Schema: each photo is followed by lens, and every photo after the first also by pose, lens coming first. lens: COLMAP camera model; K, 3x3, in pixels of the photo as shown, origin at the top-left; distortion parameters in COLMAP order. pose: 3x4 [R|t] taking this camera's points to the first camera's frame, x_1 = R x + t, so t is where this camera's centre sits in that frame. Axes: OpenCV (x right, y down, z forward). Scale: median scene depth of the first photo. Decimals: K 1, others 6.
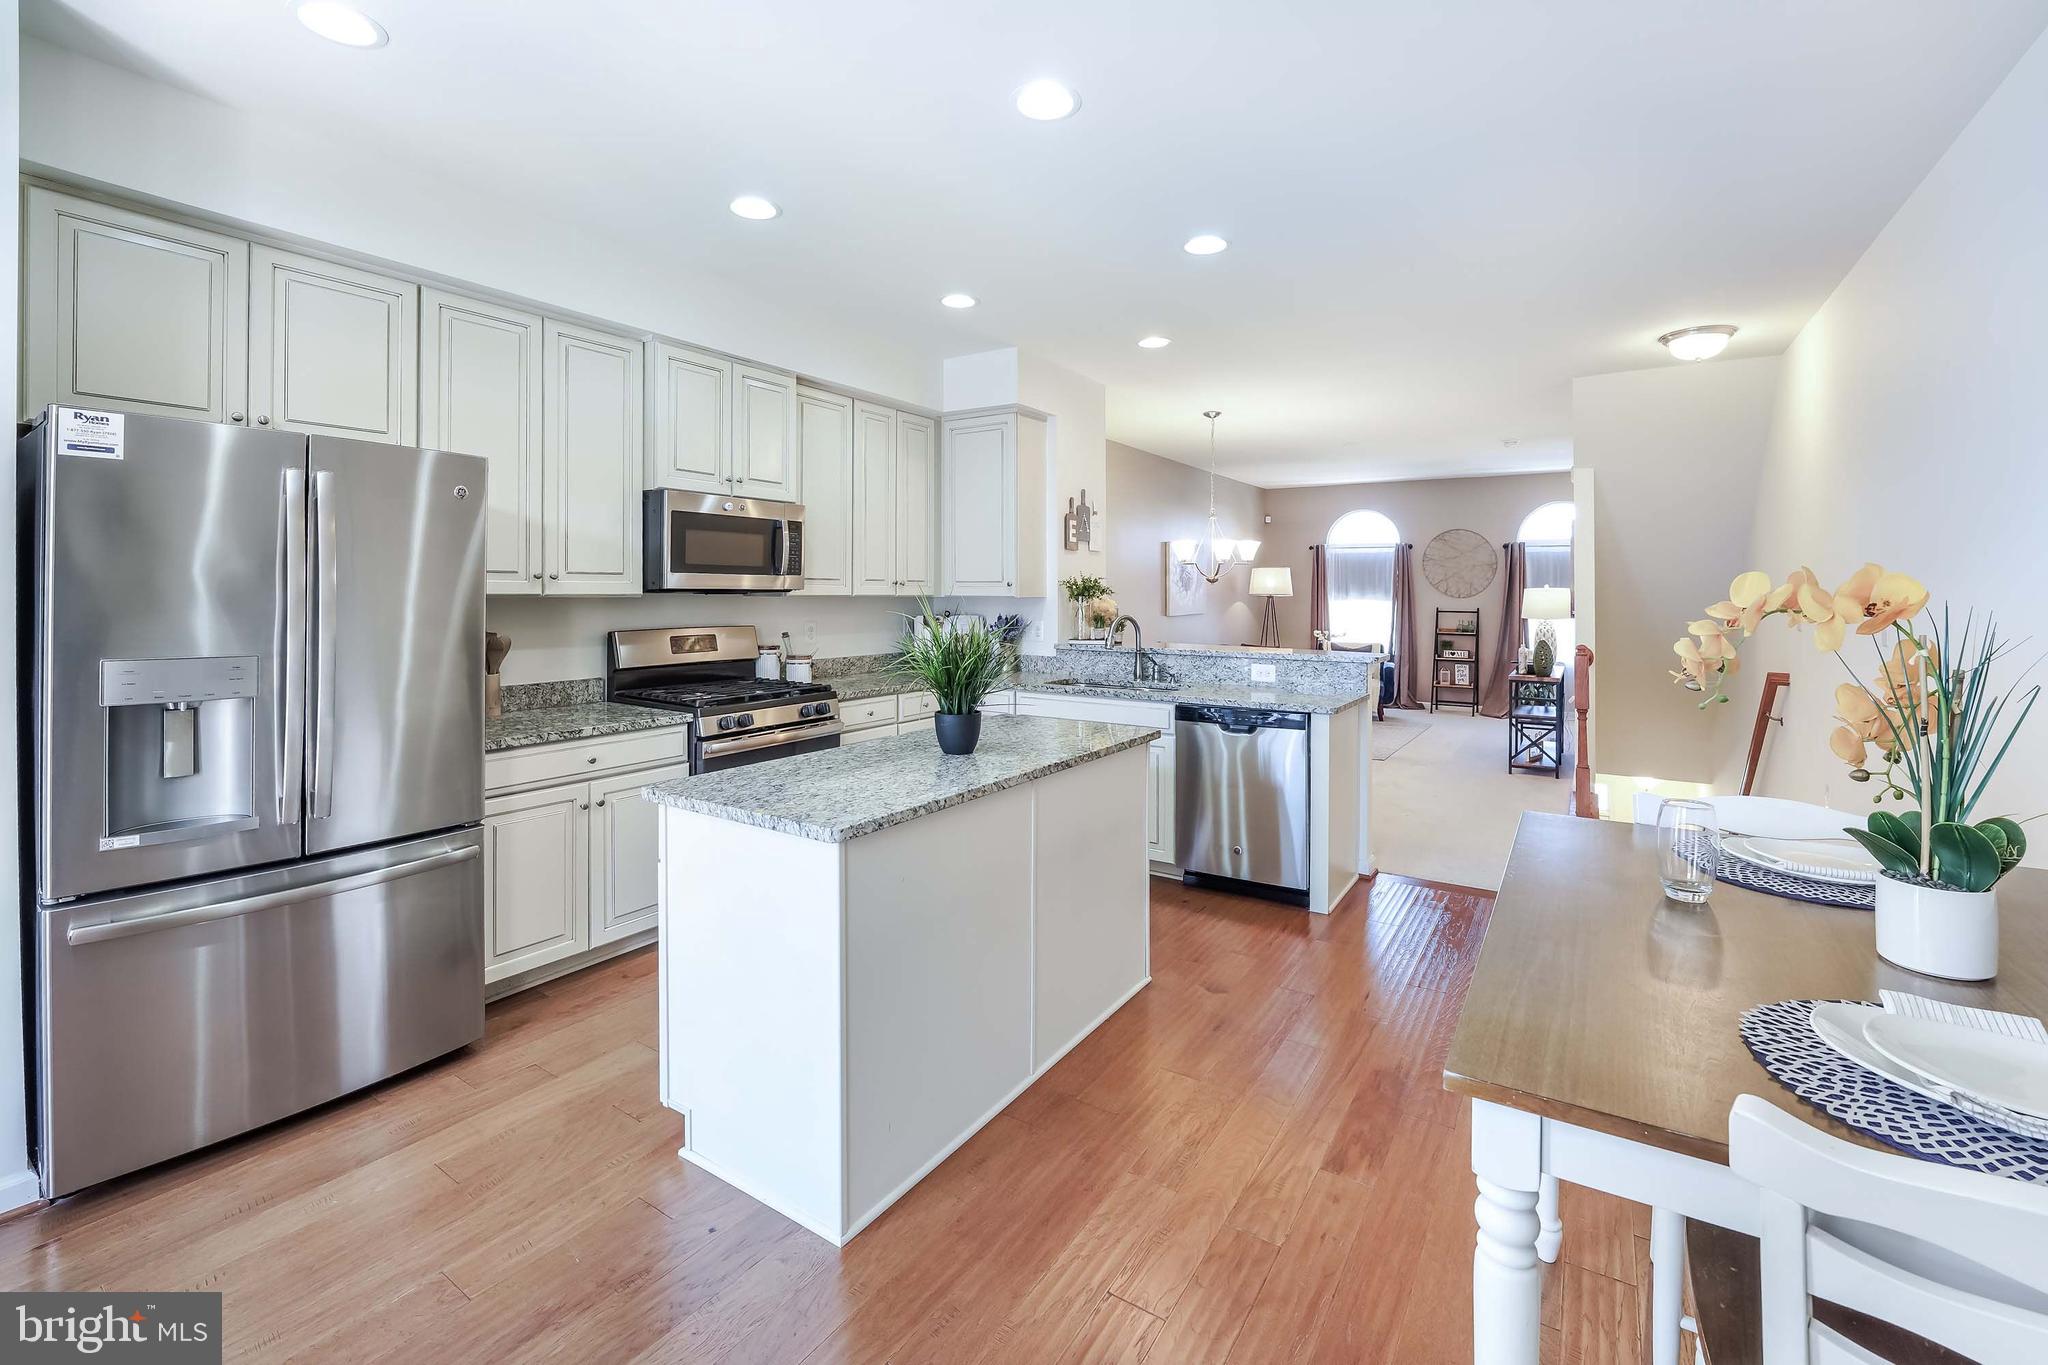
lens RADIAL K [[875.4, 0, 1026.2], [0, 875.4, 593.4], [0, 0, 1]] dist [-0.021181, -0.000329]
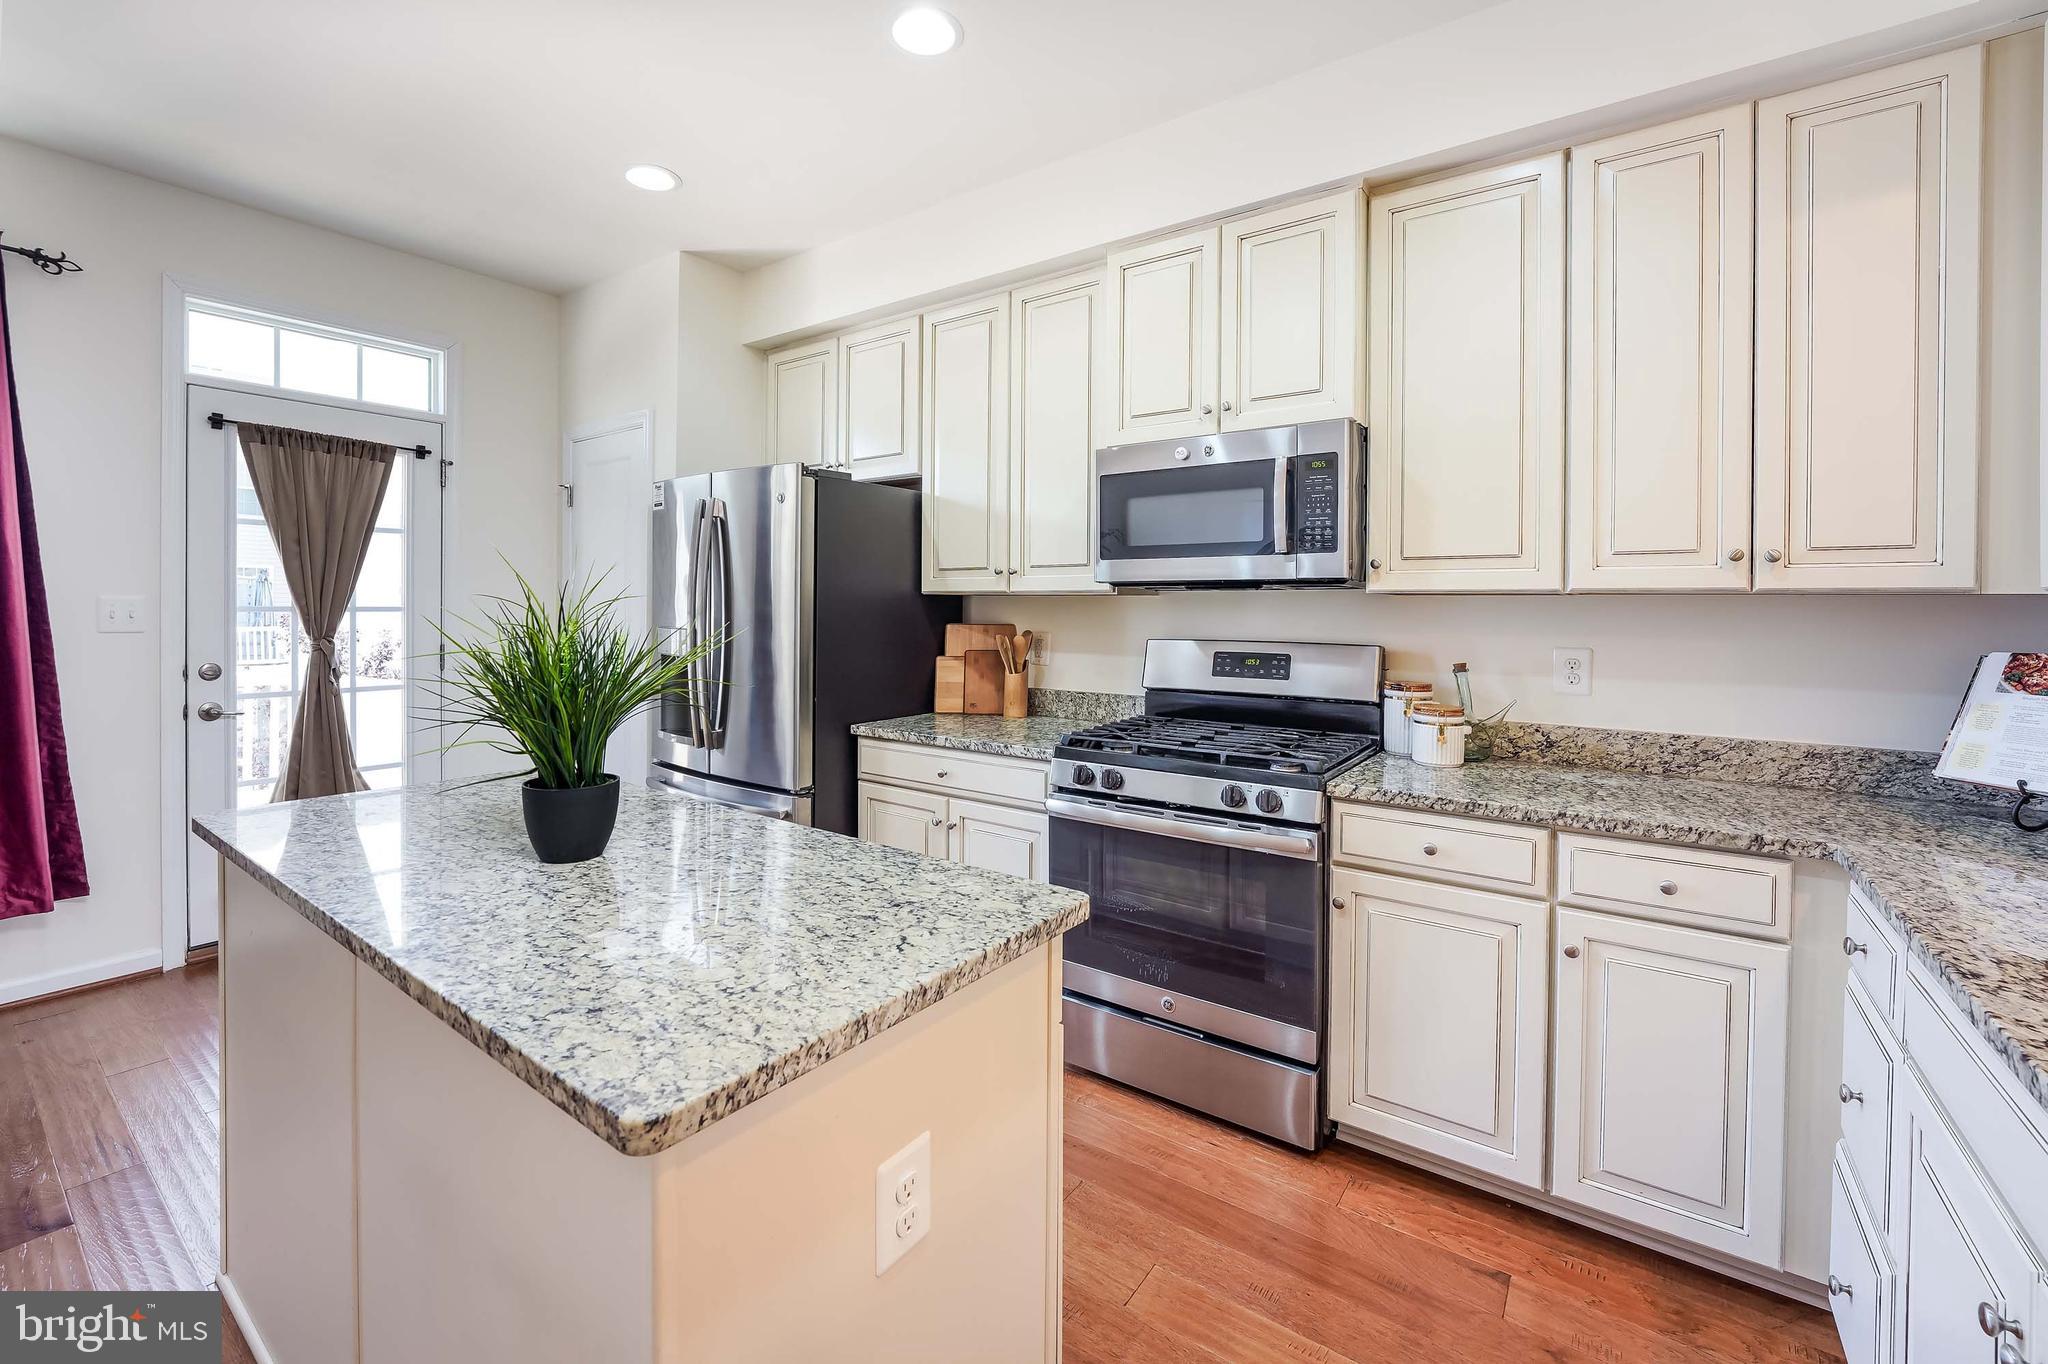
lens RADIAL K [[851.6, 0, 1026.5], [0, 851.6, 617.5], [0, 0, 1]] dist [-0.018172, 0.000730]
pose [[-0.049670, 0.003544, -0.998759, 0.253869], [-0.012192, 0.999917, 0.004154, 0.018614], [0.998691, 0.012383, -0.049623, 0.780812]]
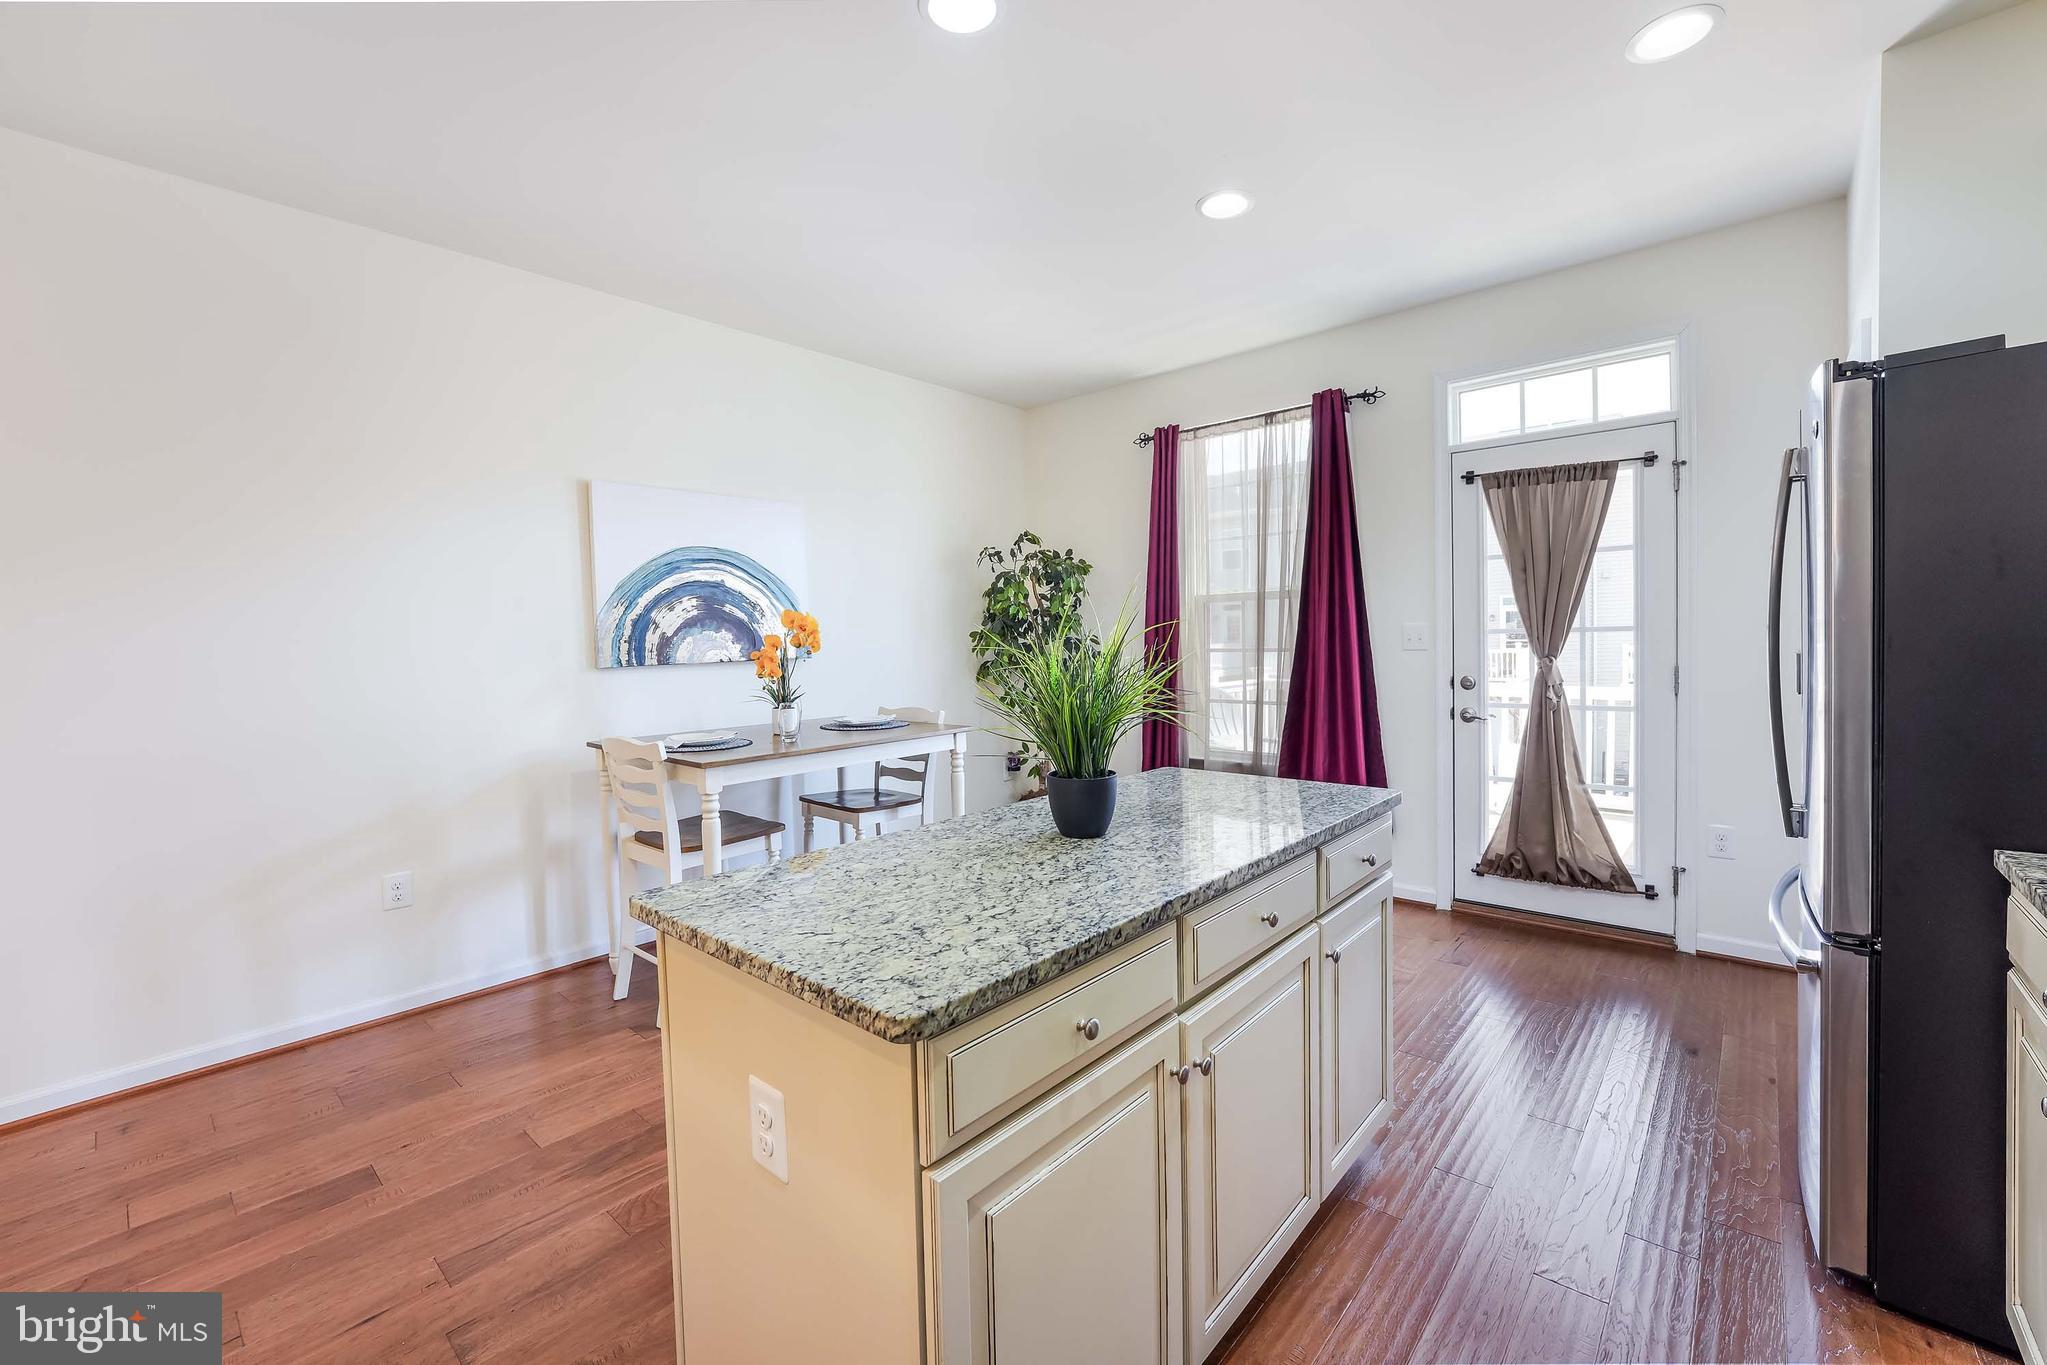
lens RADIAL K [[831.8, 0, 1017.8], [0, 831.8, 673.4], [0, 0, 1]] dist [-0.033352, 0.000024]
pose [[-0.987738, 0.010757, 0.155747, -0.072159], [0.017851, 0.998862, 0.044223, 0.019757], [-0.155095, 0.046461, -0.986806, 0.969361]]
